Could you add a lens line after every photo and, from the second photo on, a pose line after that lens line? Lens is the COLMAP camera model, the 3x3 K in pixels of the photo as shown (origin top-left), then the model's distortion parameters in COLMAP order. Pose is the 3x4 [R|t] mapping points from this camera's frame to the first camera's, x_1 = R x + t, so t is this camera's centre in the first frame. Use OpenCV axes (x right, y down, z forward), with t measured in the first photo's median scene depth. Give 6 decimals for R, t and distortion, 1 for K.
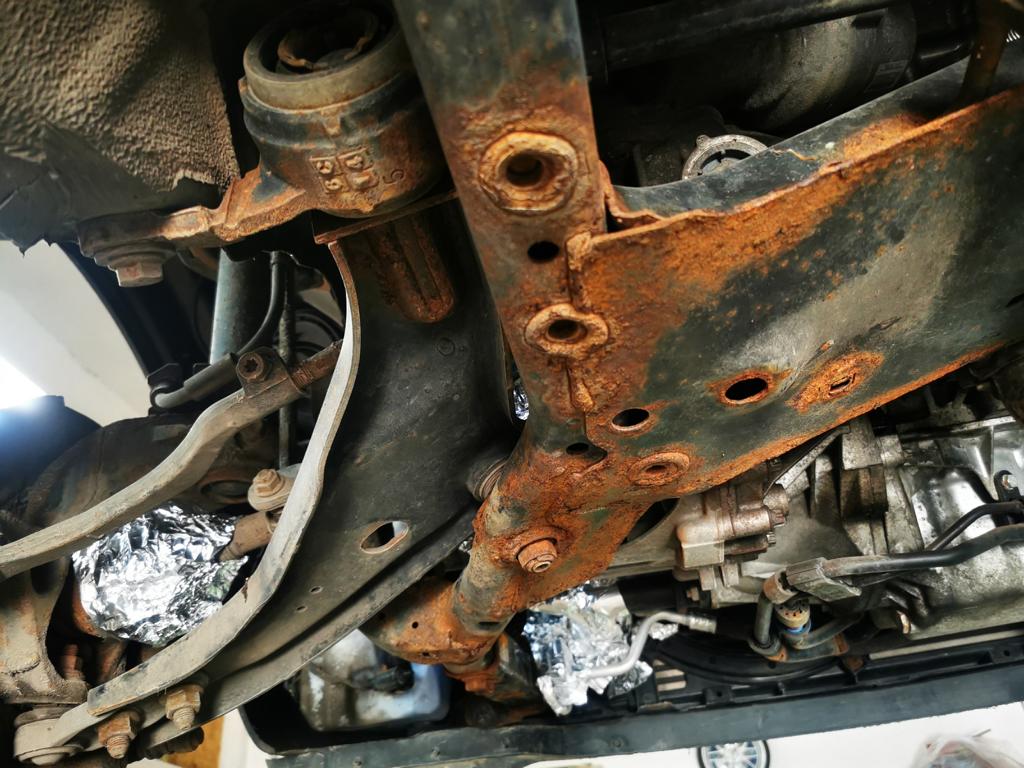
lens RADIAL K [[814.8, 0, 473.1], [0, 814.8, 386.3], [0, 0, 1]] dist [0.005215, -0.046426]
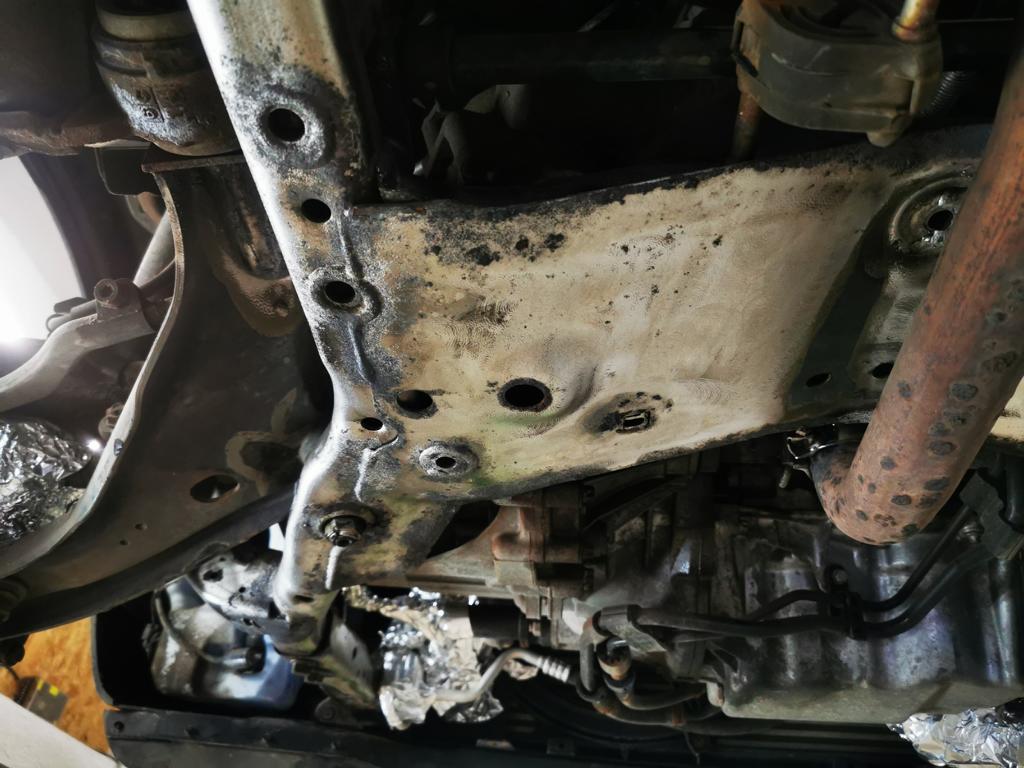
lens RADIAL K [[814.8, 0, 473.1], [0, 814.8, 386.3], [0, 0, 1]] dist [0.005215, -0.046426]
pose [[0.977424, 0.210922, -0.012427, 0.201602], [-0.211288, 0.975672, -0.058495, 0.049143], [-0.000213, 0.059800, 0.998210, -0.048603]]
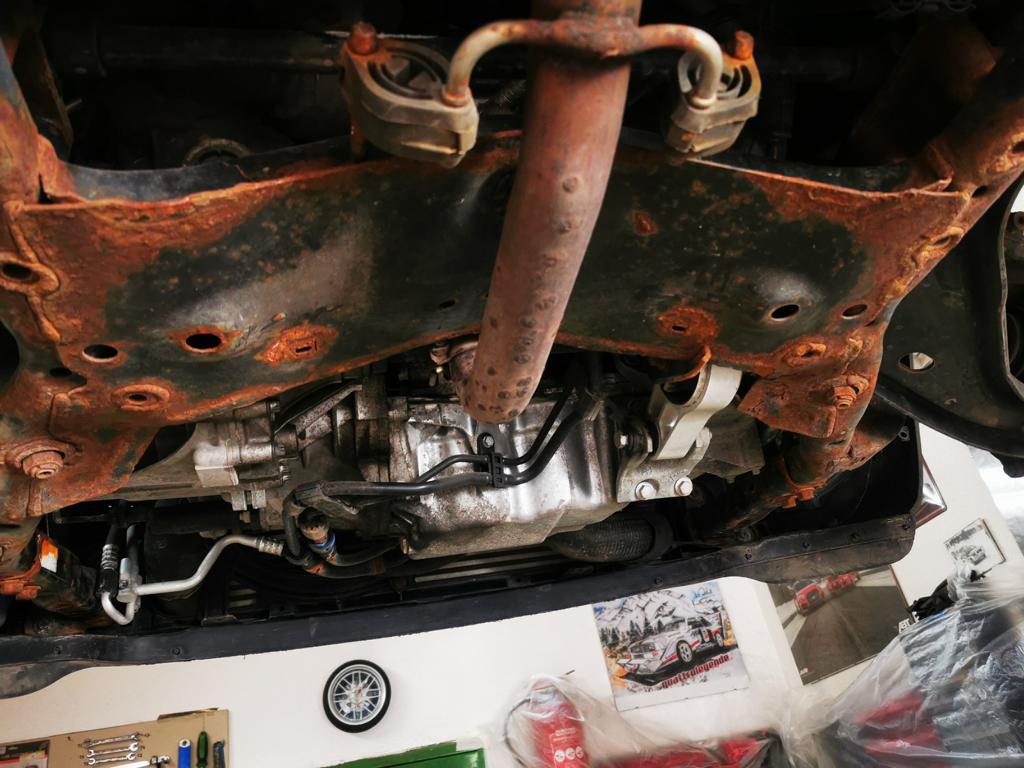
lens RADIAL K [[808.7, 0, 534.6], [0, 808.7, 383.9], [0, 0, 1]] dist [-0.001565, -0.048743]
pose [[0.901597, 0.115649, 0.416832, 0.200012], [-0.139700, 0.989811, 0.027546, -0.026916], [-0.409399, -0.083066, 0.908566, -0.262398]]
